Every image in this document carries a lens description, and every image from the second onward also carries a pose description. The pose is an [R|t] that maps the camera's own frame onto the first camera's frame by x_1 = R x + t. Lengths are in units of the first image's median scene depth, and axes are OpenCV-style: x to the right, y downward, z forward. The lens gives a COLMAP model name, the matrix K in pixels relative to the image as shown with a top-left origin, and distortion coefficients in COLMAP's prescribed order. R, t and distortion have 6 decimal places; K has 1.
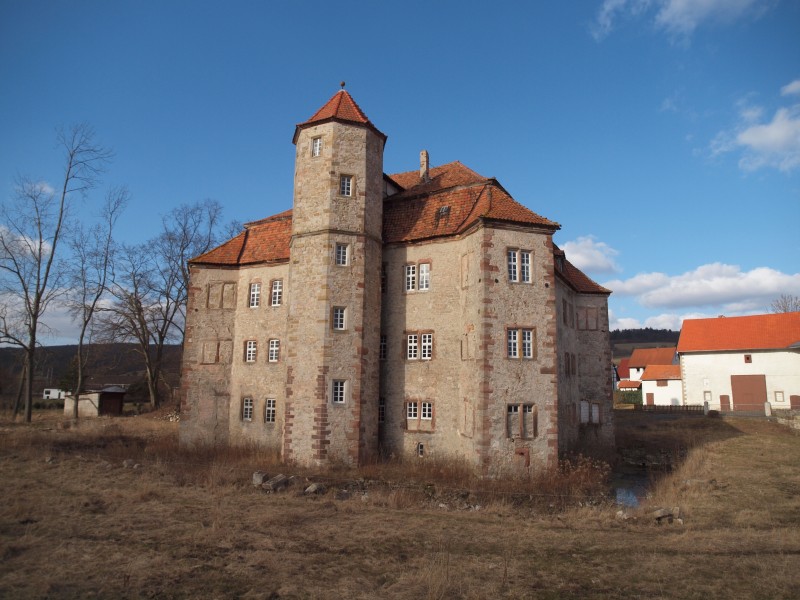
lens RADIAL K [[572.1, 0, 390.0], [0, 572.1, 292.3], [0, 0, 1]] dist [-0.122750, 0.086230]
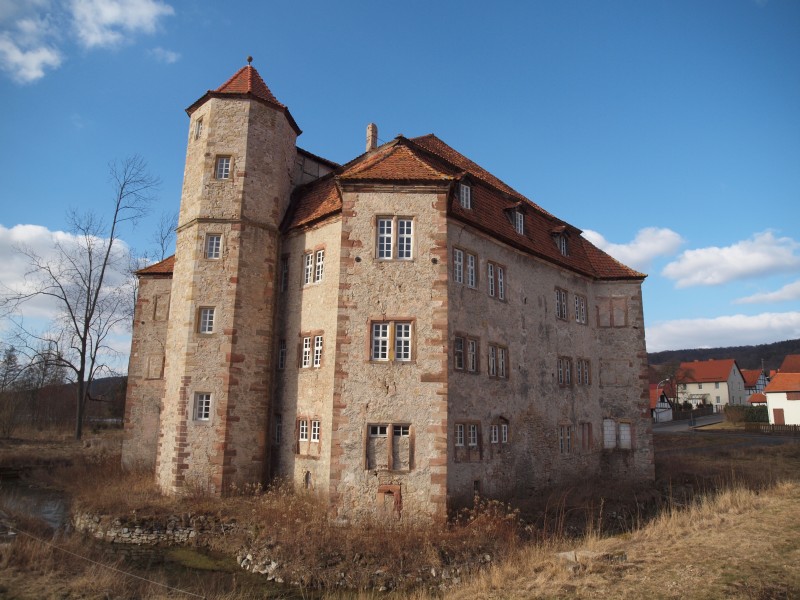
lens RADIAL K [[572.1, 0, 382.7], [0, 572.1, 290.9], [0, 0, 1]] dist [-0.122750, 0.086230]
pose [[0.959641, -0.062529, -0.274189, 0.380522], [0.052180, 0.997629, -0.044882, 0.051224], [0.276345, 0.028763, 0.960628, 0.249380]]
